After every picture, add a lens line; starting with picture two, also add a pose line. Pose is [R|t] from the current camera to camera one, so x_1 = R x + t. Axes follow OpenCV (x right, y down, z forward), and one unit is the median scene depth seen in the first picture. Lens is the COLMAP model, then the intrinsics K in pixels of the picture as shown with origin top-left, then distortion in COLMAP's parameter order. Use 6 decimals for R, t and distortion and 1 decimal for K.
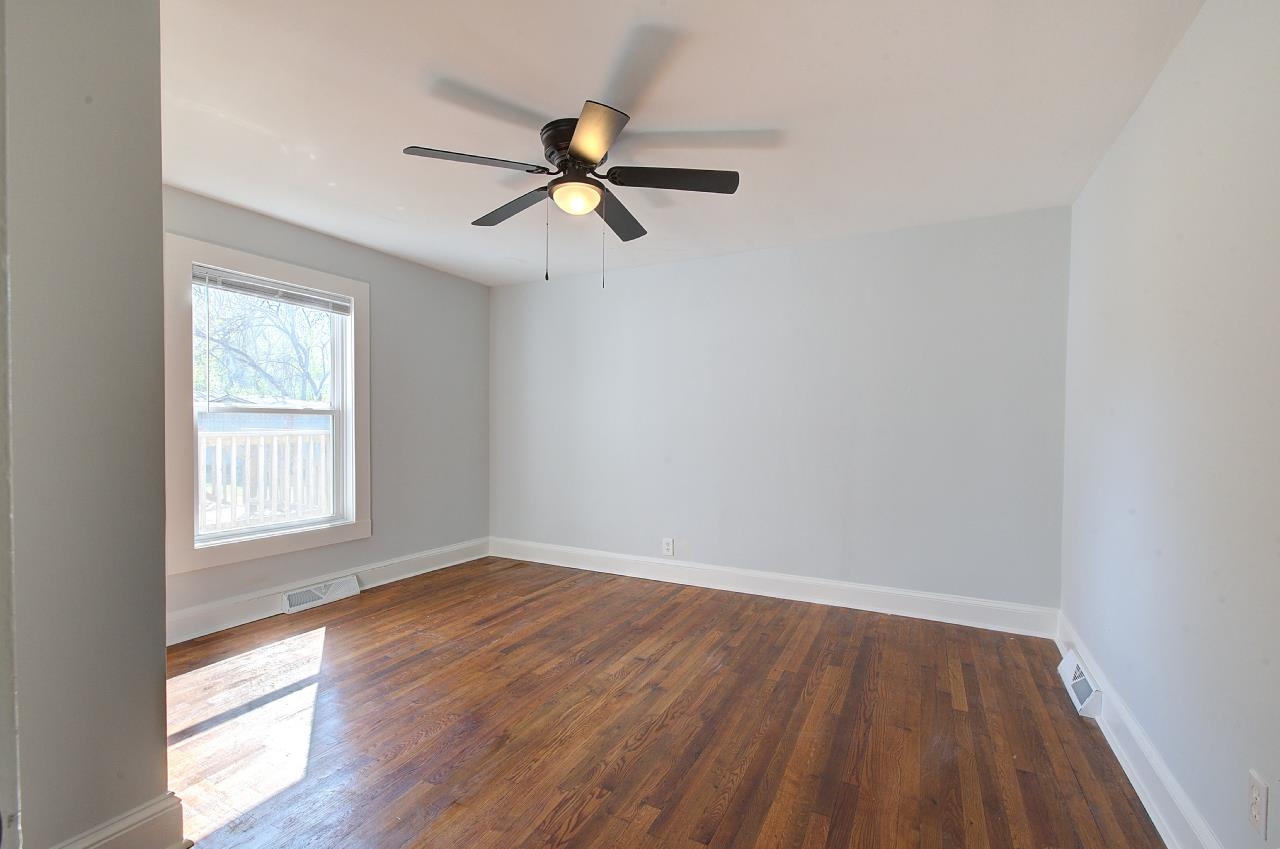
lens RADIAL K [[542.1, 0, 631.2], [0, 542.1, 427.9], [0, 0, 1]] dist [0.000084, 0.000350]
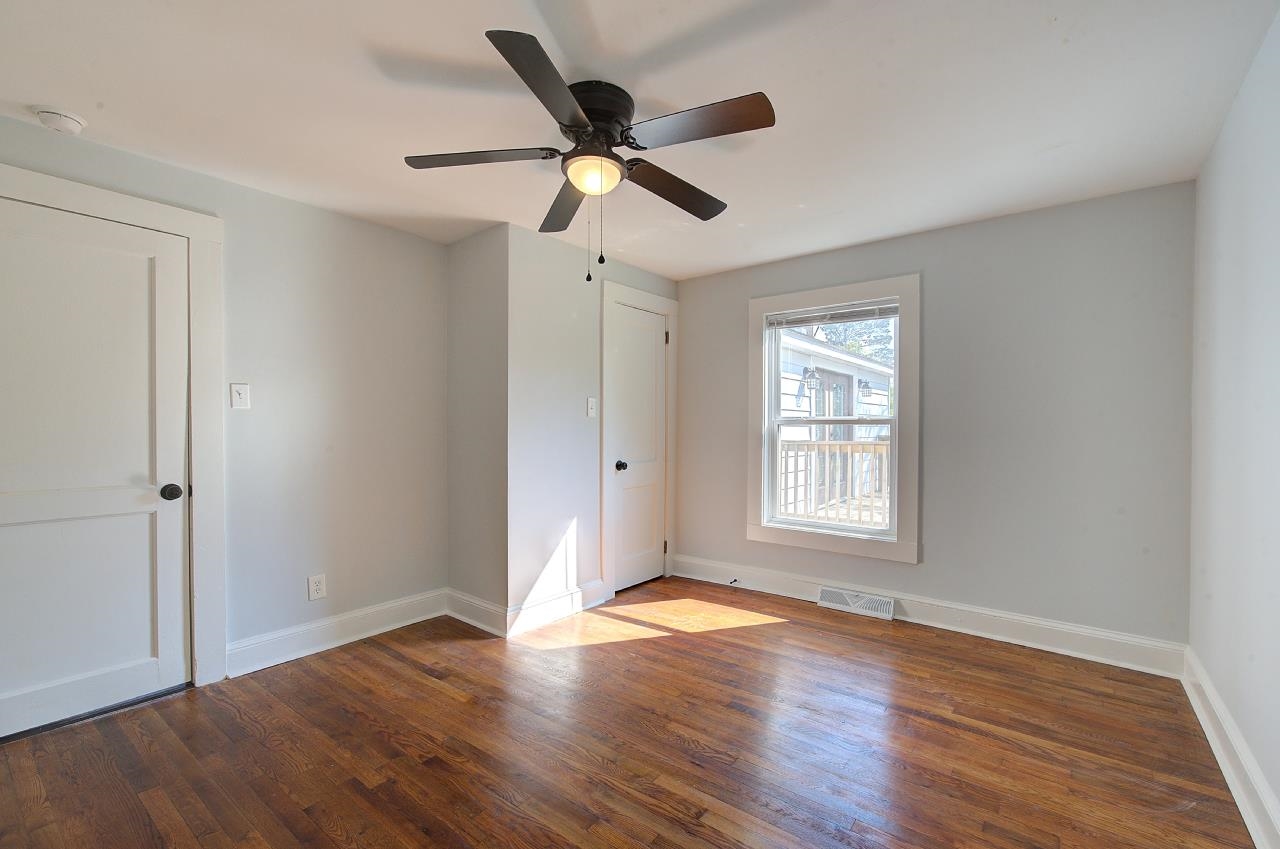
lens RADIAL K [[542.1, 0, 663.6], [0, 542.1, 435.5], [0, 0, 1]] dist [0.000084, 0.000350]
pose [[-0.142323, -0.002252, -0.989818, 0.605288], [-0.011341, 0.999935, -0.000644, 0.000798], [0.989755, 0.011134, -0.142340, 1.004216]]
